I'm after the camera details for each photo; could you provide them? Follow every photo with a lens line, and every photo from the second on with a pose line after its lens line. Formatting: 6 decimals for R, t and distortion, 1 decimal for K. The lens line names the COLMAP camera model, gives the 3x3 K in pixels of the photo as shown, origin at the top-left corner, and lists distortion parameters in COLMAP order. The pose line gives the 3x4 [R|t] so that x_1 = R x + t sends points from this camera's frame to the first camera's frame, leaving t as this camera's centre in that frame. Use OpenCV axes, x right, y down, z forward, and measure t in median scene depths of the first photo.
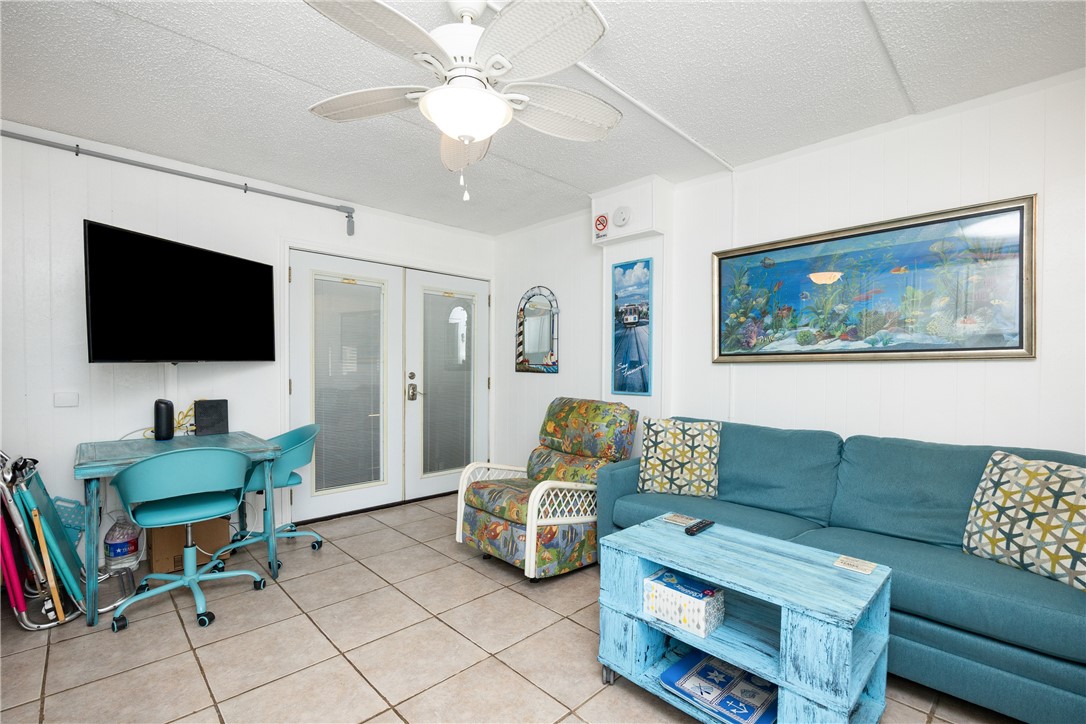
lens RADIAL K [[480.5, 0, 541.8], [0, 480.5, 379.7], [0, 0, 1]] dist [-0.014341, 0.000223]
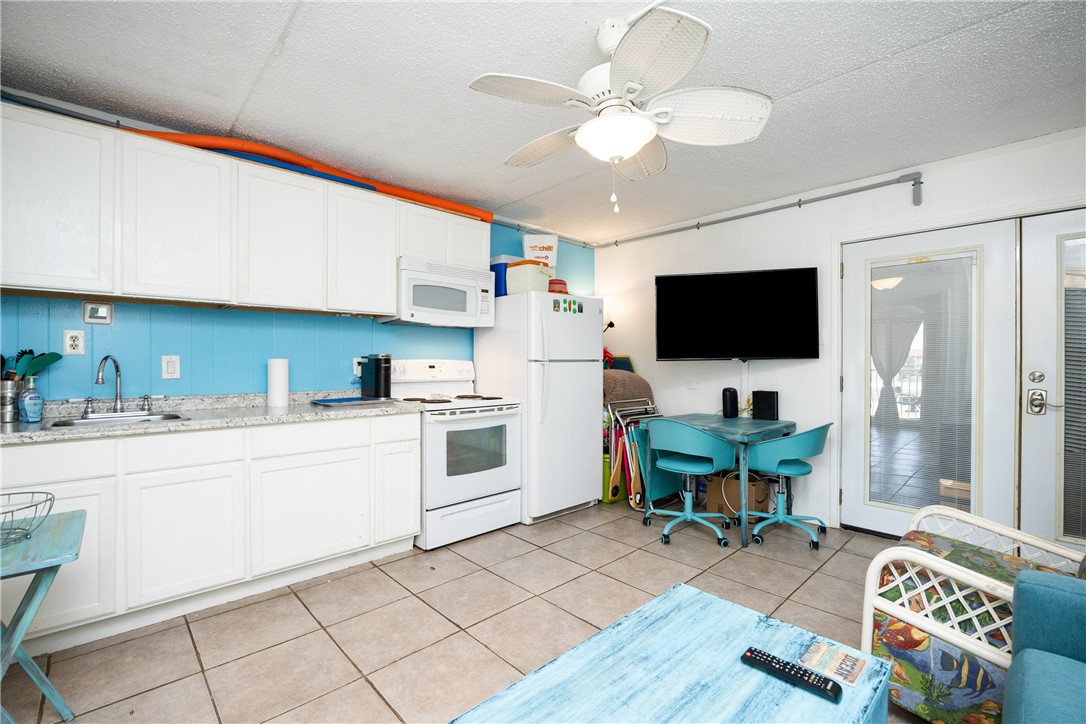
lens RADIAL K [[470.6, 0, 543.0], [0, 470.6, 362.0], [0, 0, 1]] dist [-0.019492, -0.000050]
pose [[-0.015700, -0.009996, -0.999827, 0.537082], [-0.030023, 0.999504, -0.009521, -0.003304], [0.999426, 0.029869, -0.015992, 0.483873]]
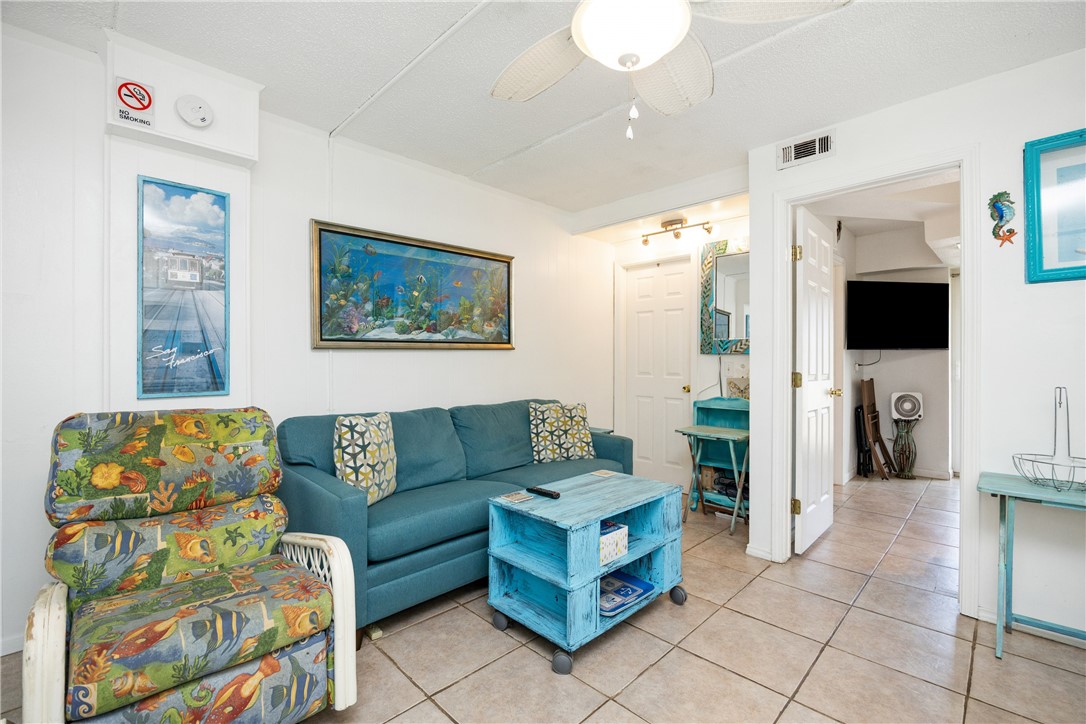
lens RADIAL K [[470.6, 0, 543.0], [0, 470.6, 362.0], [0, 0, 1]] dist [-0.019492, -0.000050]
pose [[-0.010922, -0.011560, 0.999874, -0.517833], [0.024519, 0.999629, 0.011825, -0.012088], [-0.999640, 0.024646, -0.010635, 0.654813]]
